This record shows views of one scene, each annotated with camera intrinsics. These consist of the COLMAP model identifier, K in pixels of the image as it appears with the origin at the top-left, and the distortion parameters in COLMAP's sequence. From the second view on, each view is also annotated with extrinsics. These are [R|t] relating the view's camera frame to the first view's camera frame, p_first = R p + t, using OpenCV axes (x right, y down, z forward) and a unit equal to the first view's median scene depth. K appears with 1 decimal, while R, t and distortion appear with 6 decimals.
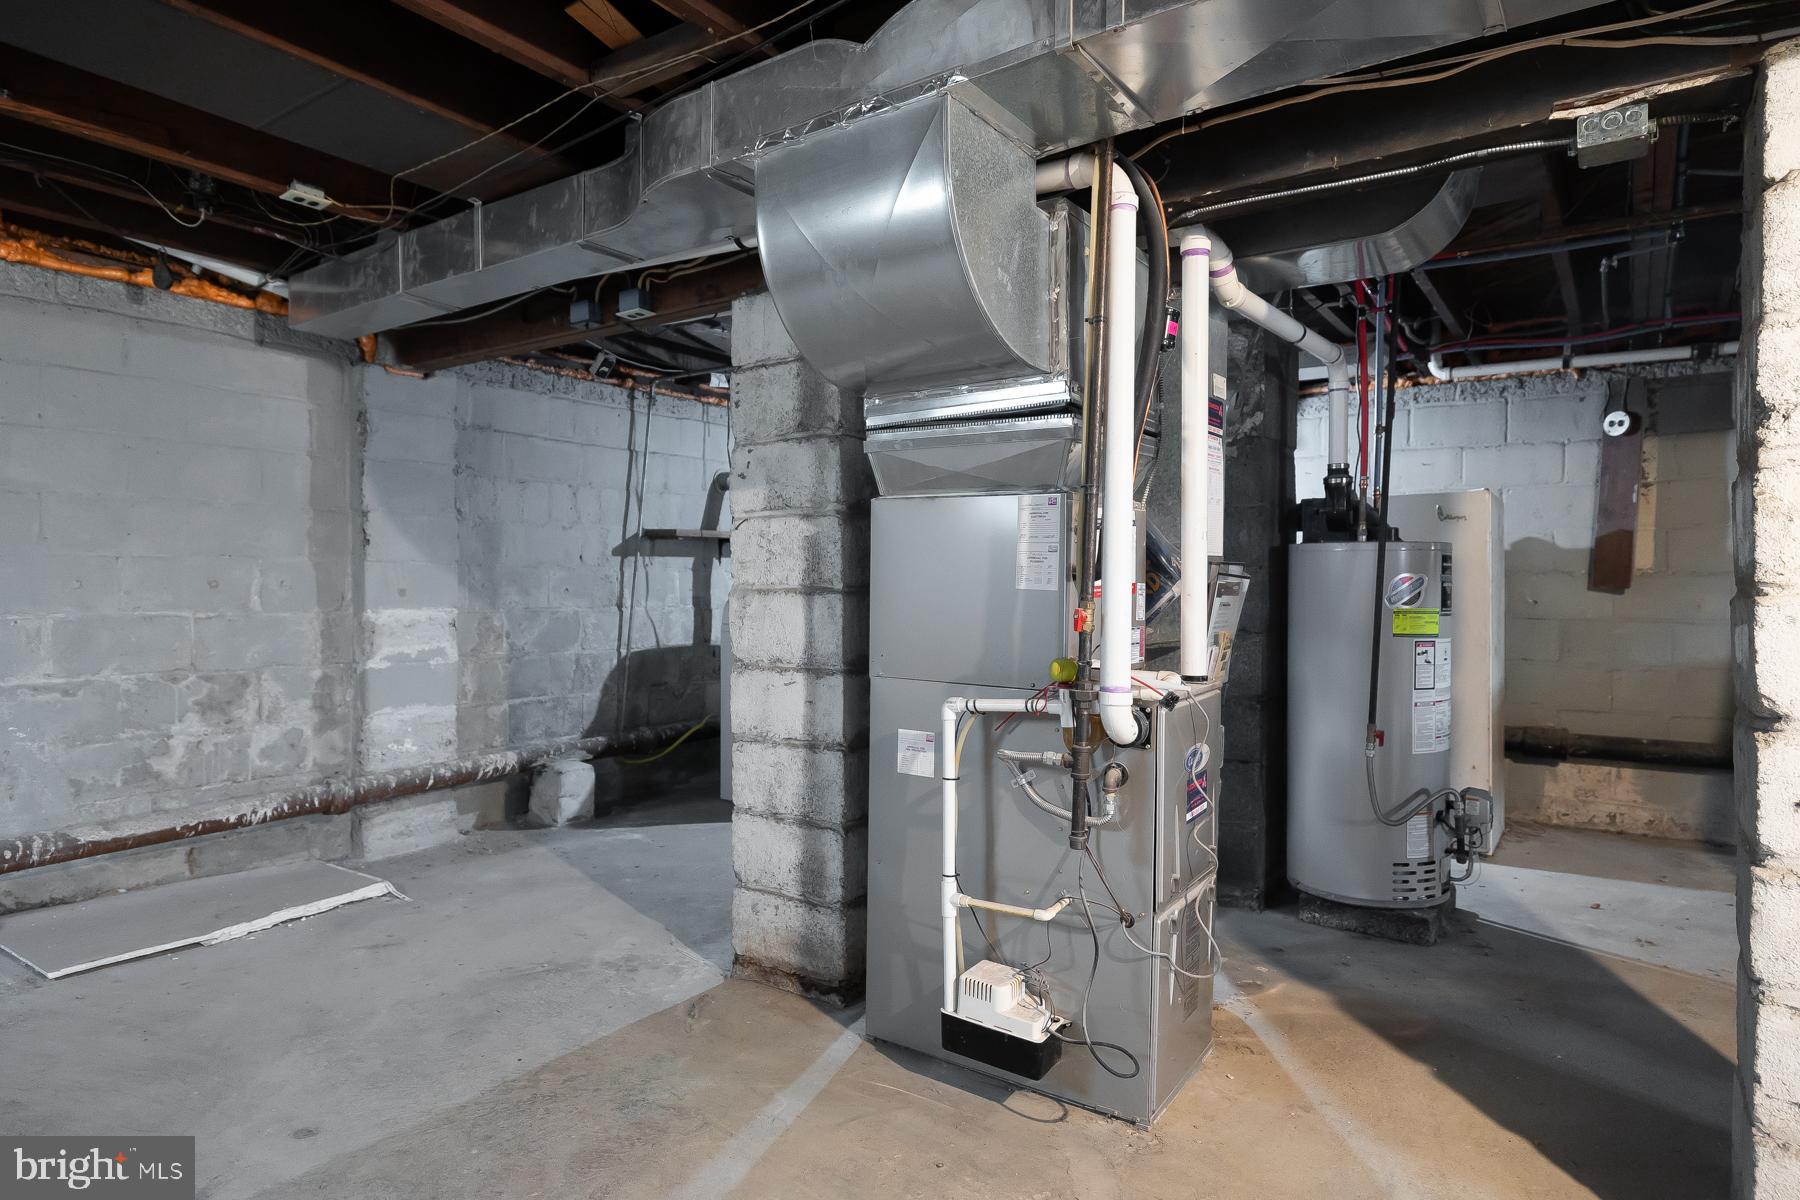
lens RADIAL K [[1025.9, 0, 899.2], [0, 1025.9, 600.9], [0, 0, 1]] dist [-0.002715, -0.000079]
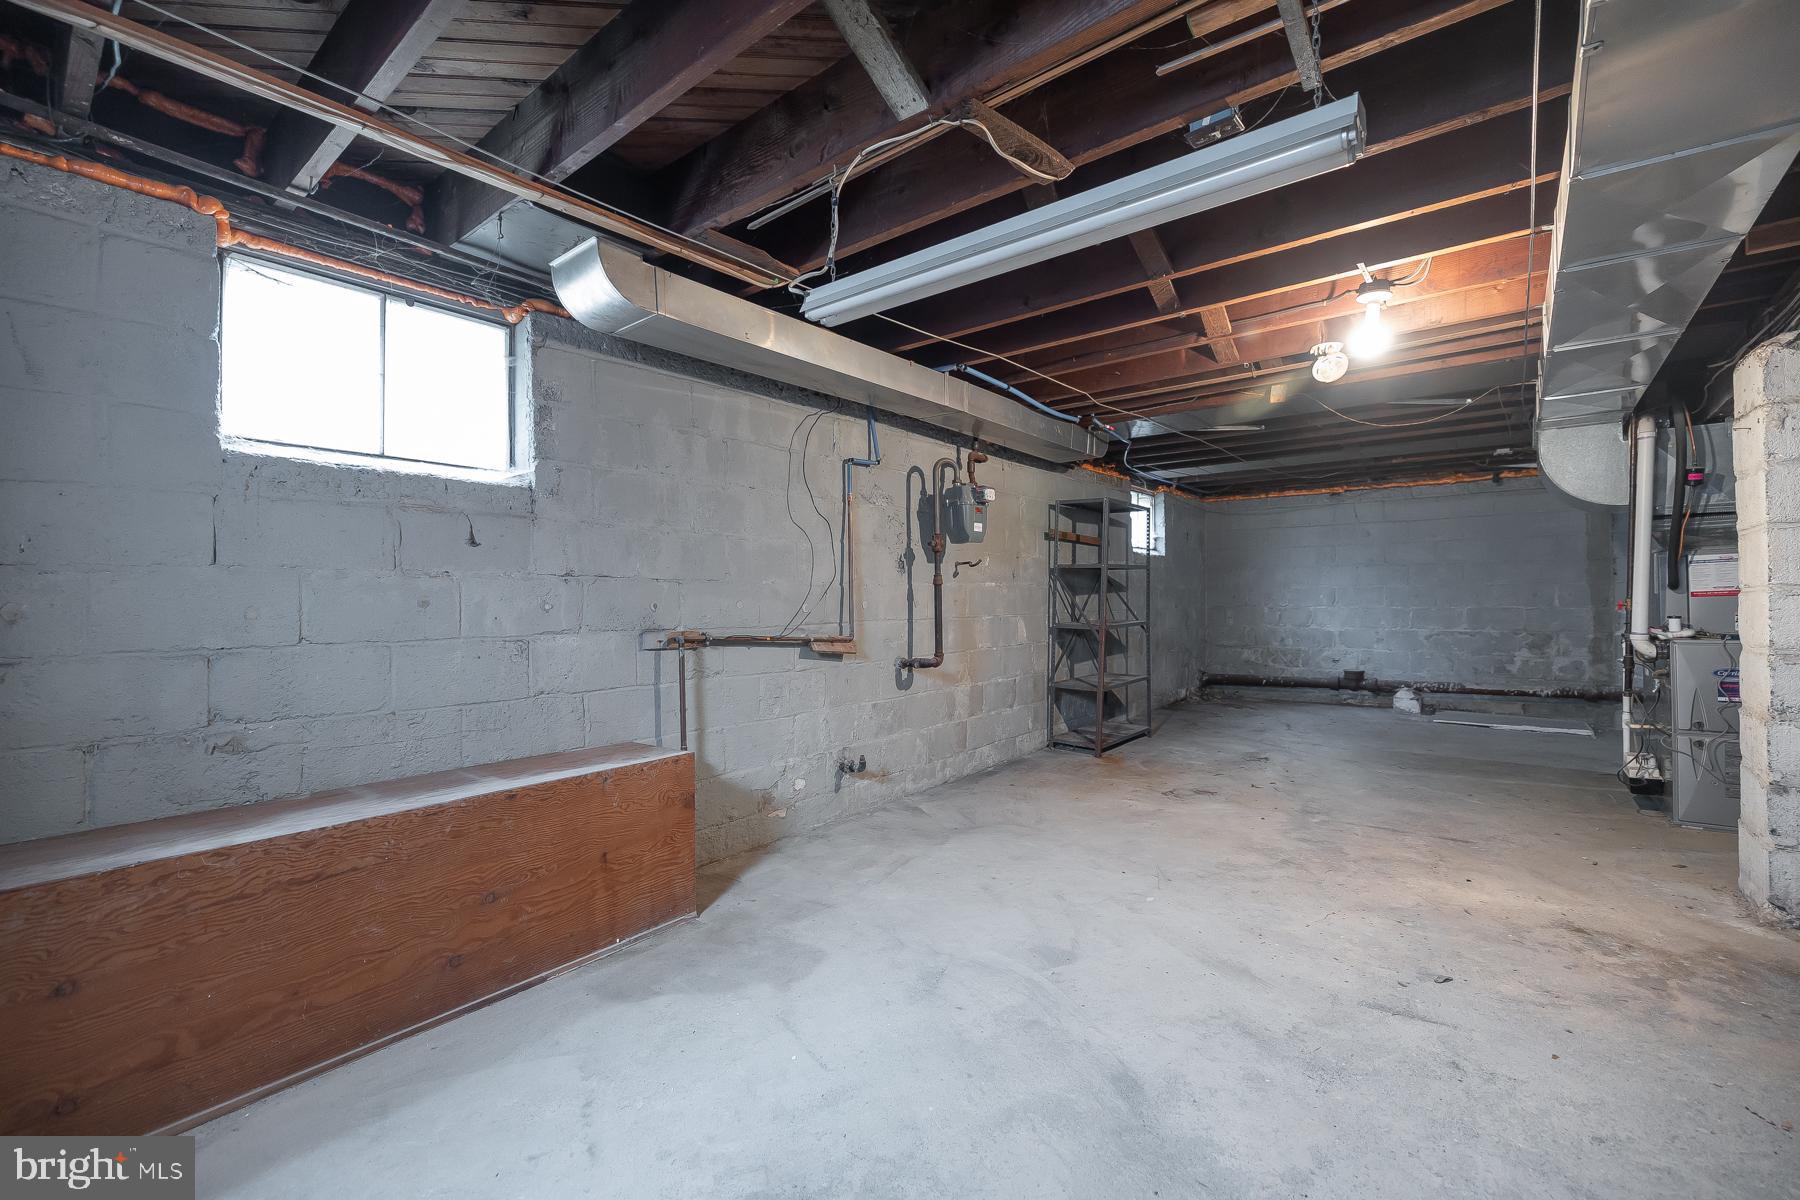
lens RADIAL K [[767.3, 0, 897.1], [0, 767.3, 601.3], [0, 0, 1]] dist [0.004411, -0.000896]
pose [[-0.061210, -0.004839, -0.998113, 1.143448], [-0.008885, 0.999951, -0.004303, 0.018224], [0.998085, 0.008605, -0.061250, -0.350184]]
